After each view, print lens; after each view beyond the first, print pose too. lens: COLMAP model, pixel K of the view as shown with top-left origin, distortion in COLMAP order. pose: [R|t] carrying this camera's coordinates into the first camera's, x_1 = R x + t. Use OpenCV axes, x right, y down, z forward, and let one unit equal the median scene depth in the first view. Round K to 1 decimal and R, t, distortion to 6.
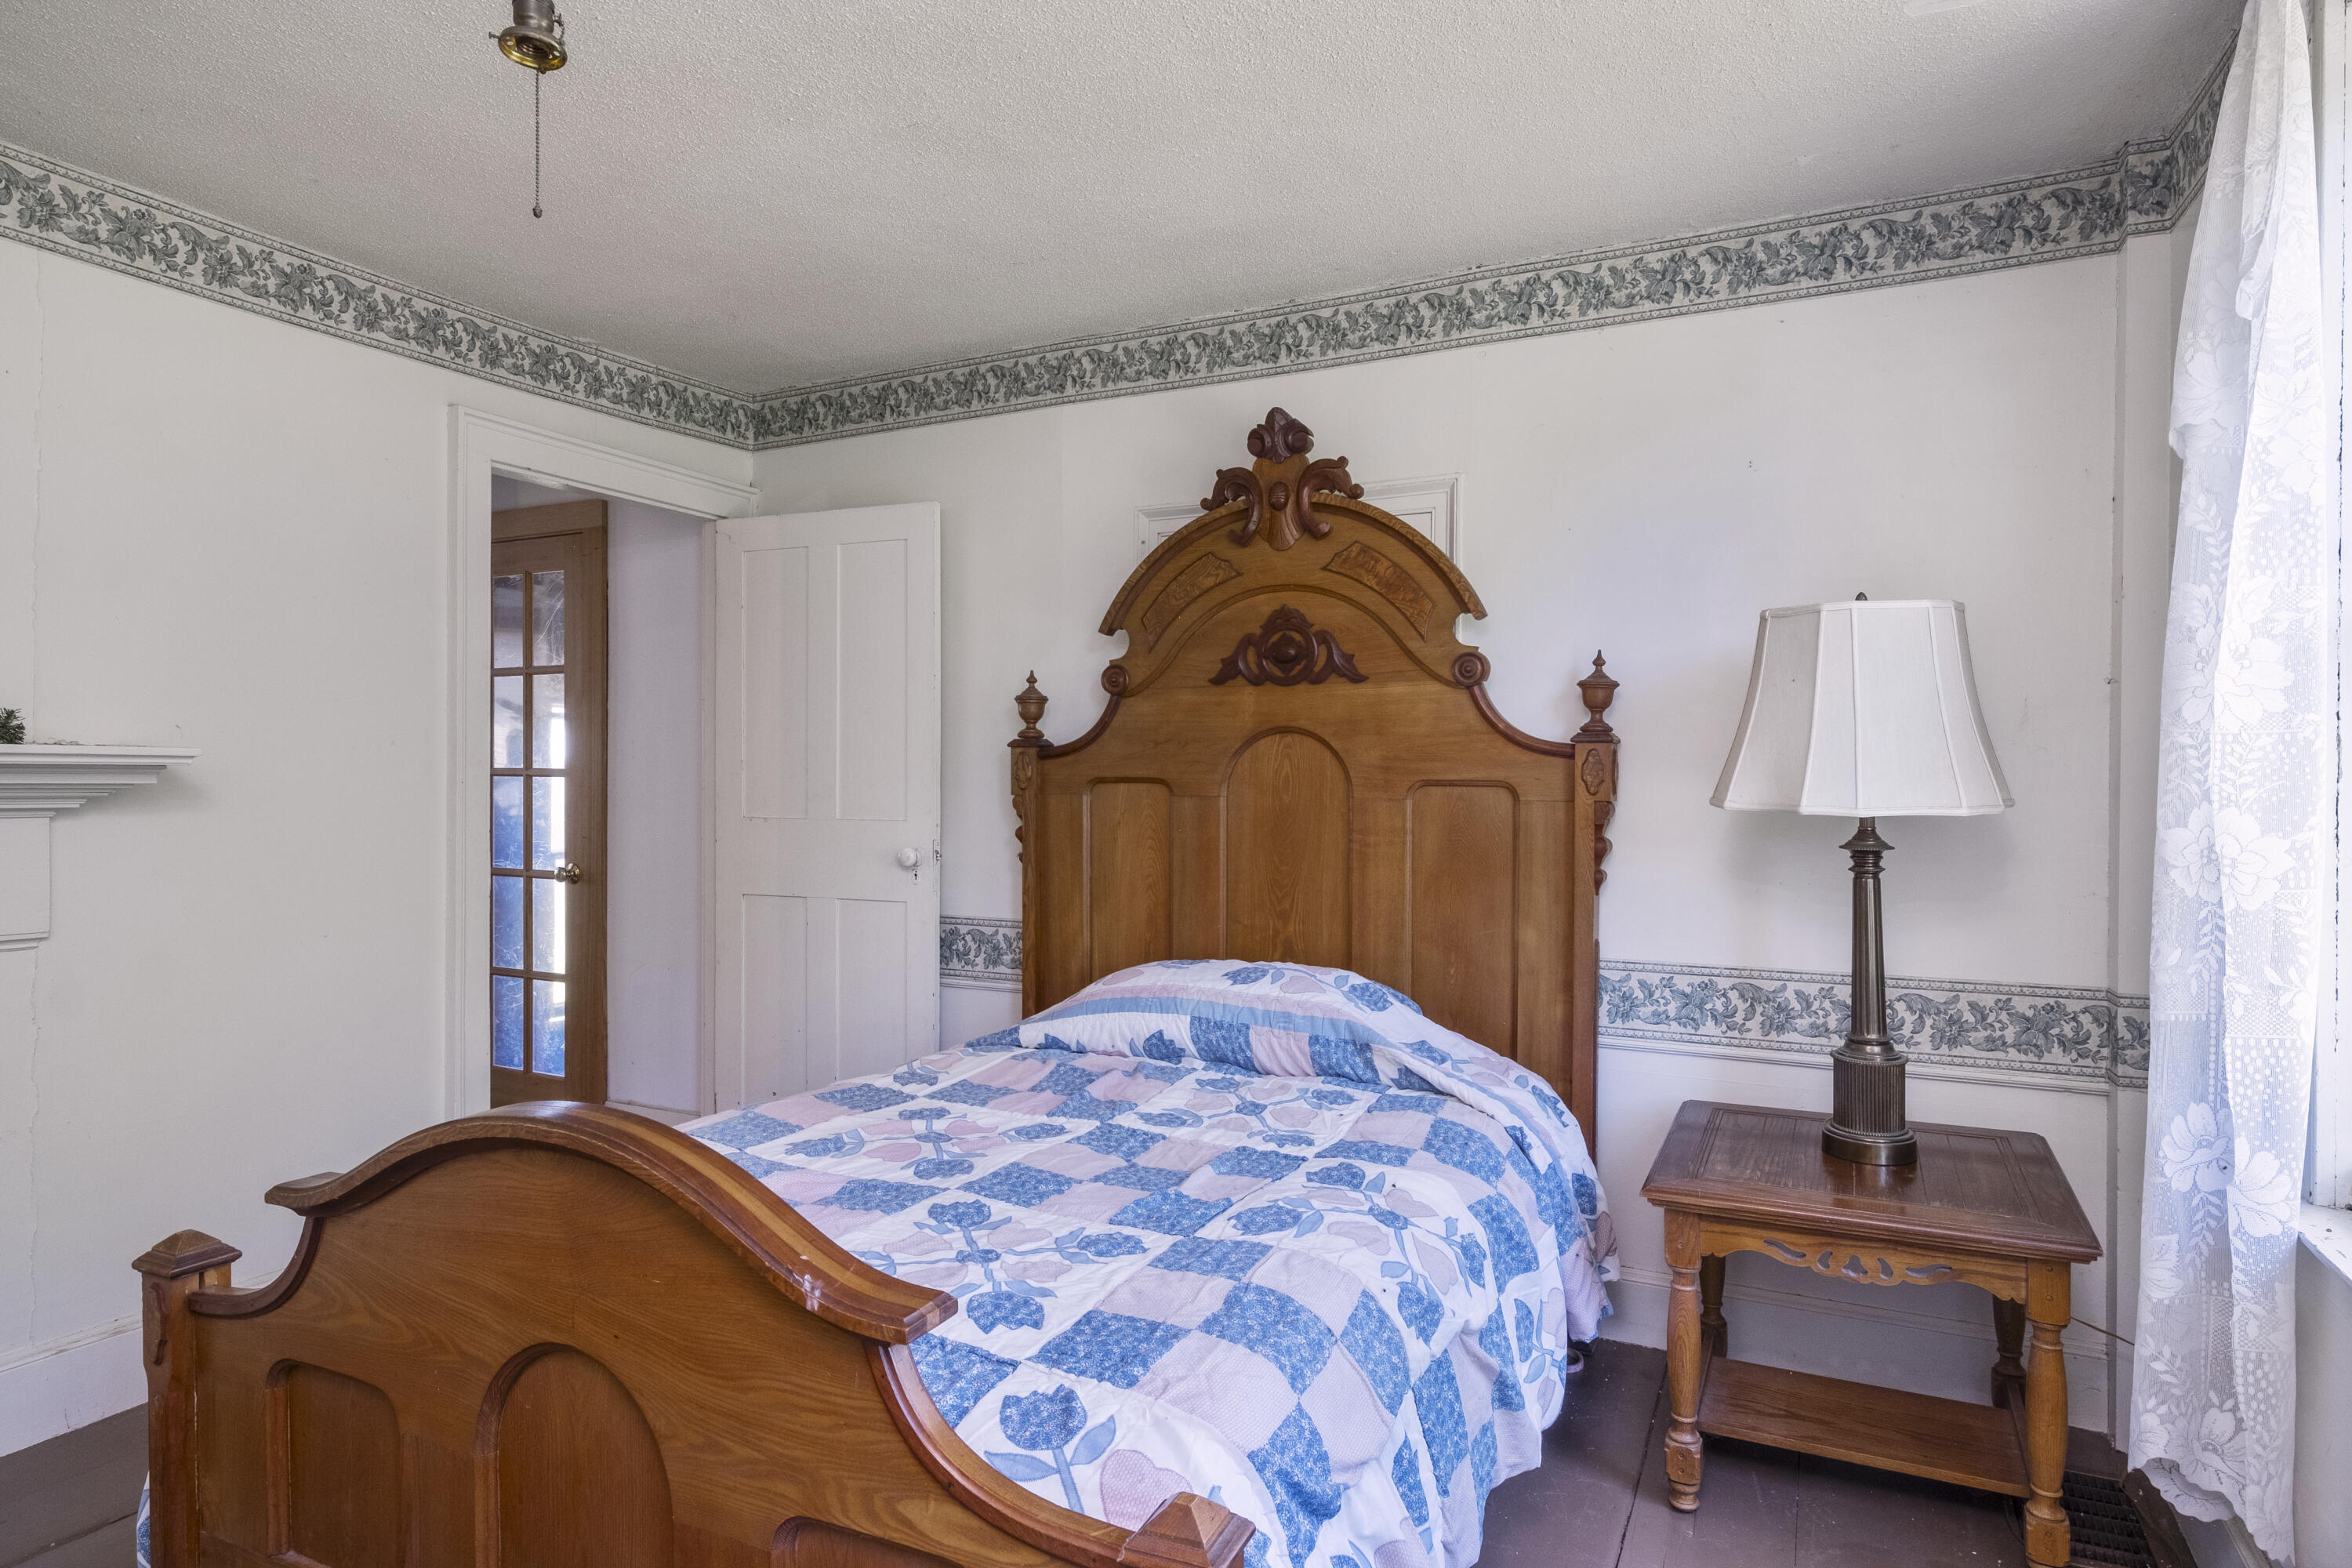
lens RADIAL K [[1330.6, 0, 1171.1], [0, 1330.6, 782.3], [0, 0, 1]] dist [-0.001675, 0.000948]
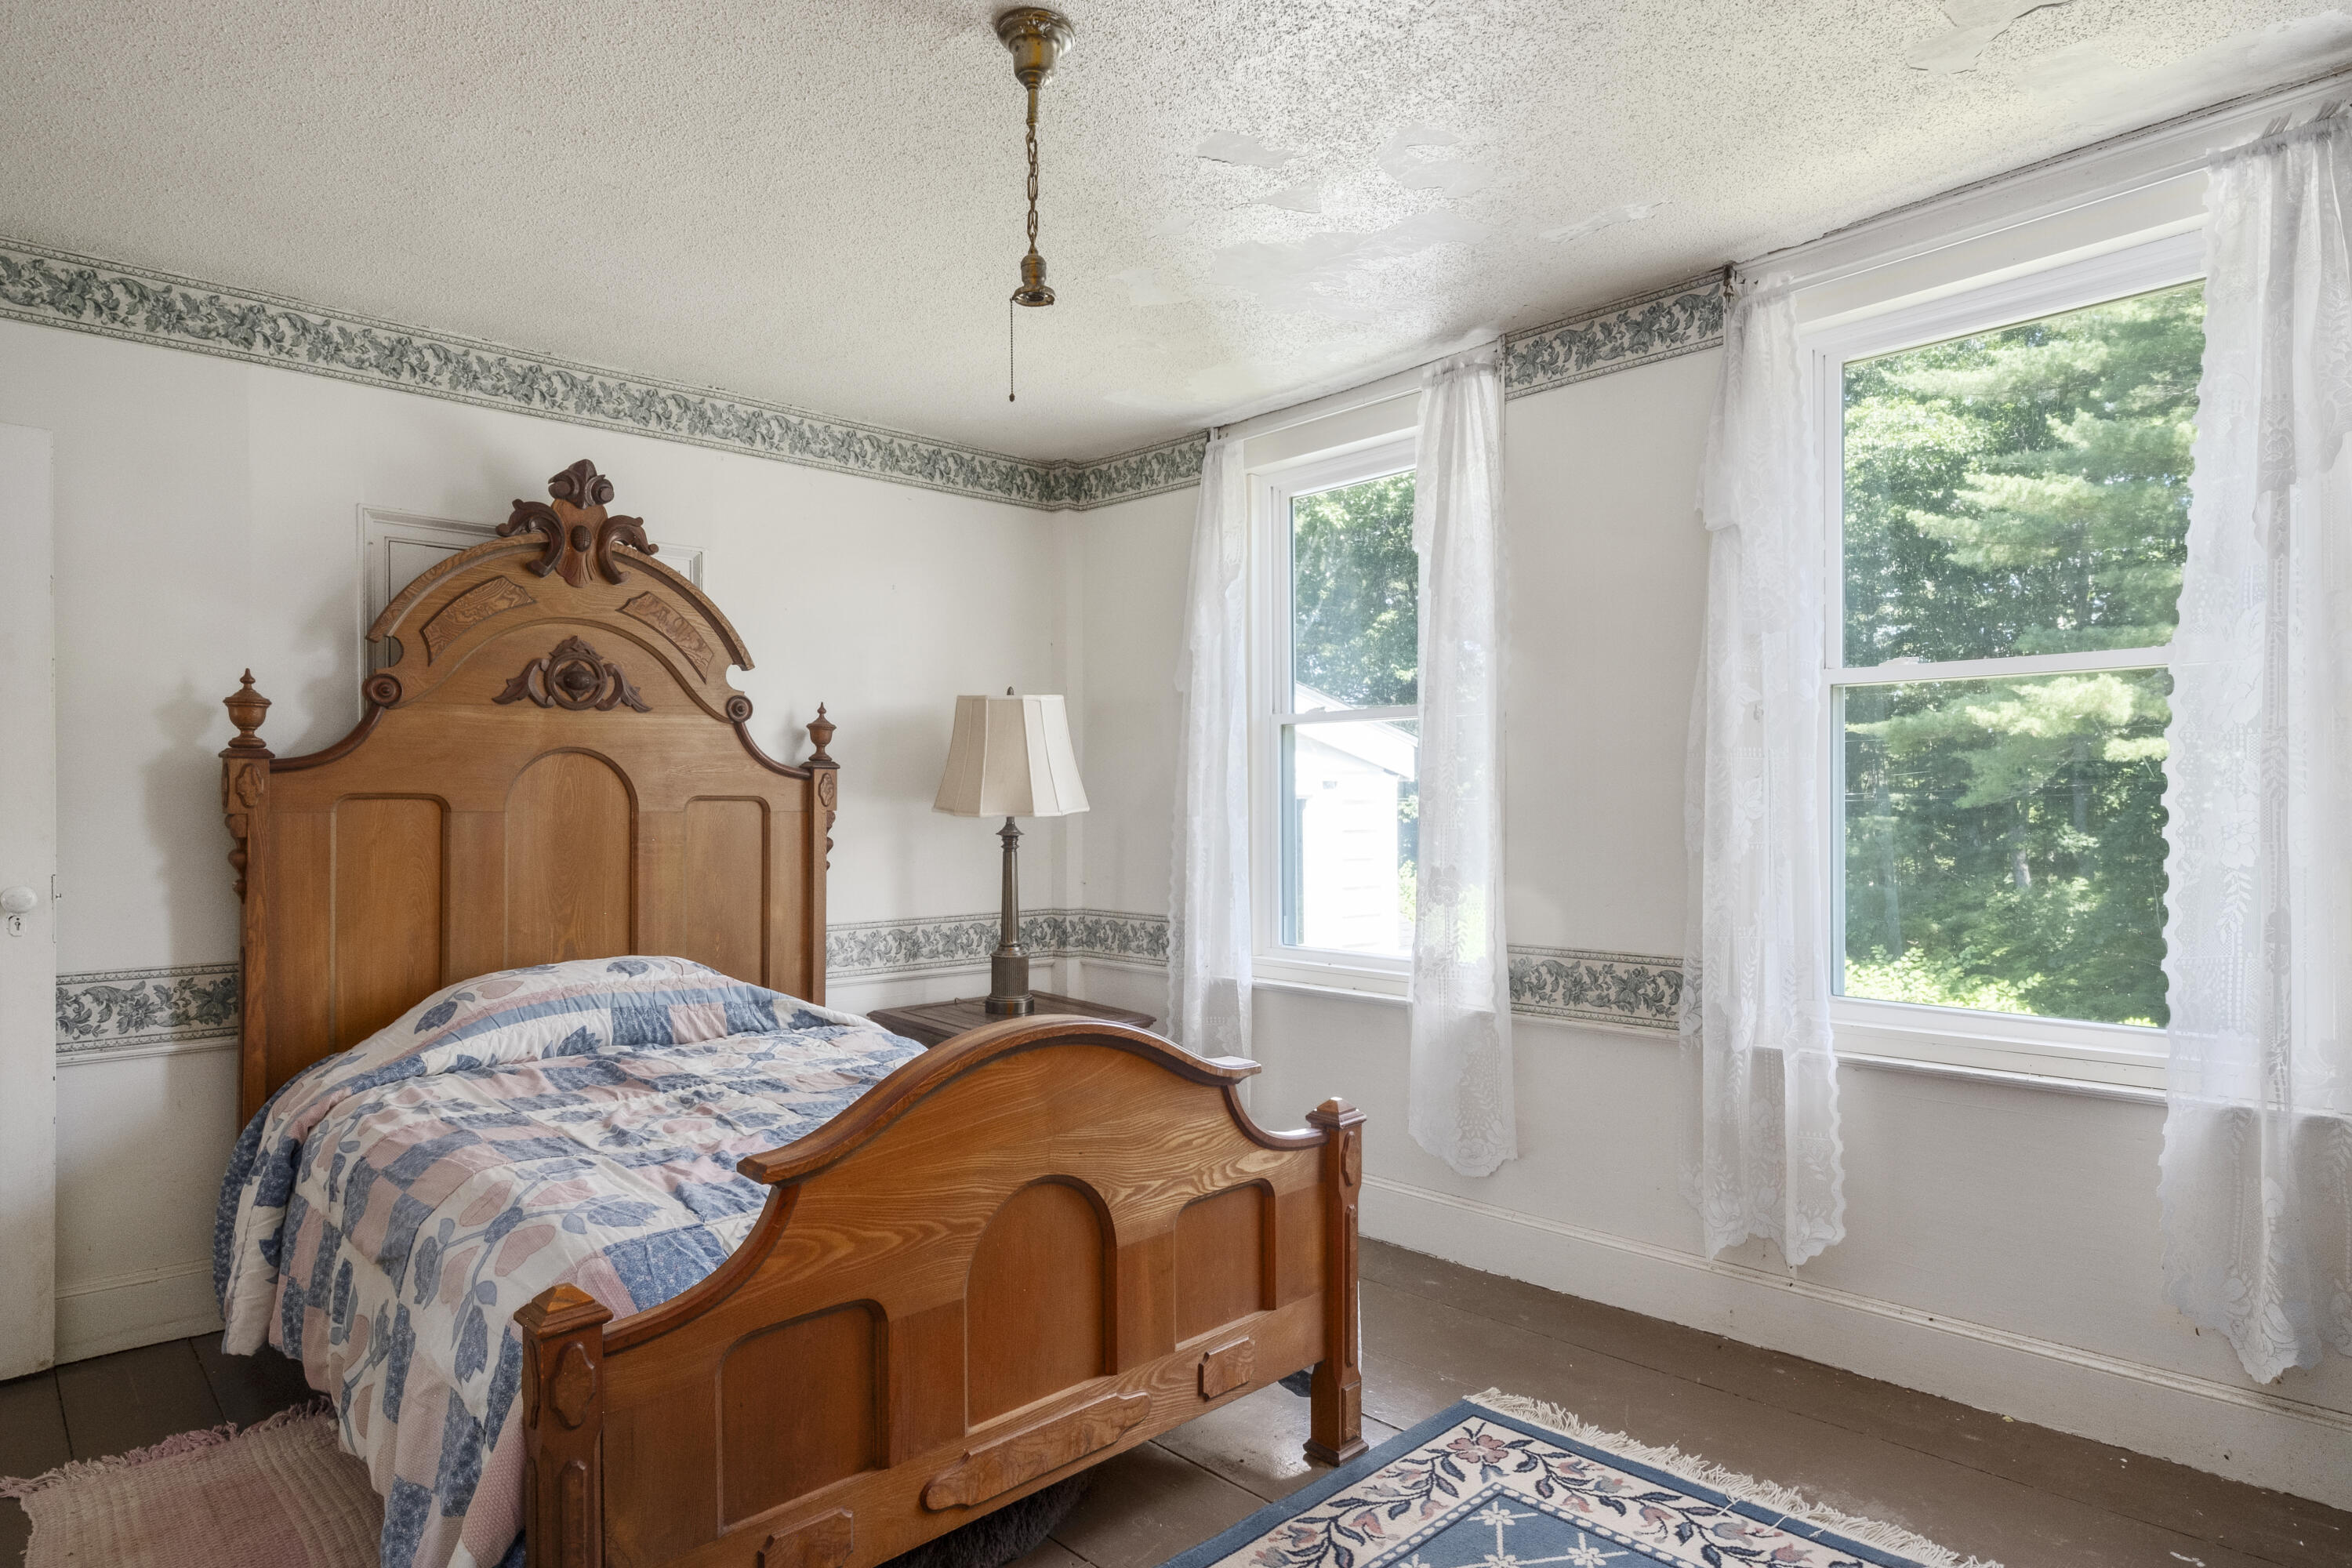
lens RADIAL K [[1330.6, 0, 1162.5], [0, 1330.6, 795.0], [0, 0, 1]] dist [-0.001675, 0.000948]
pose [[0.351504, 0.003237, 0.936181, -0.775322], [0.008488, 0.999942, -0.006645, 0.009155], [-0.936148, 0.010282, 0.351456, 0.162398]]
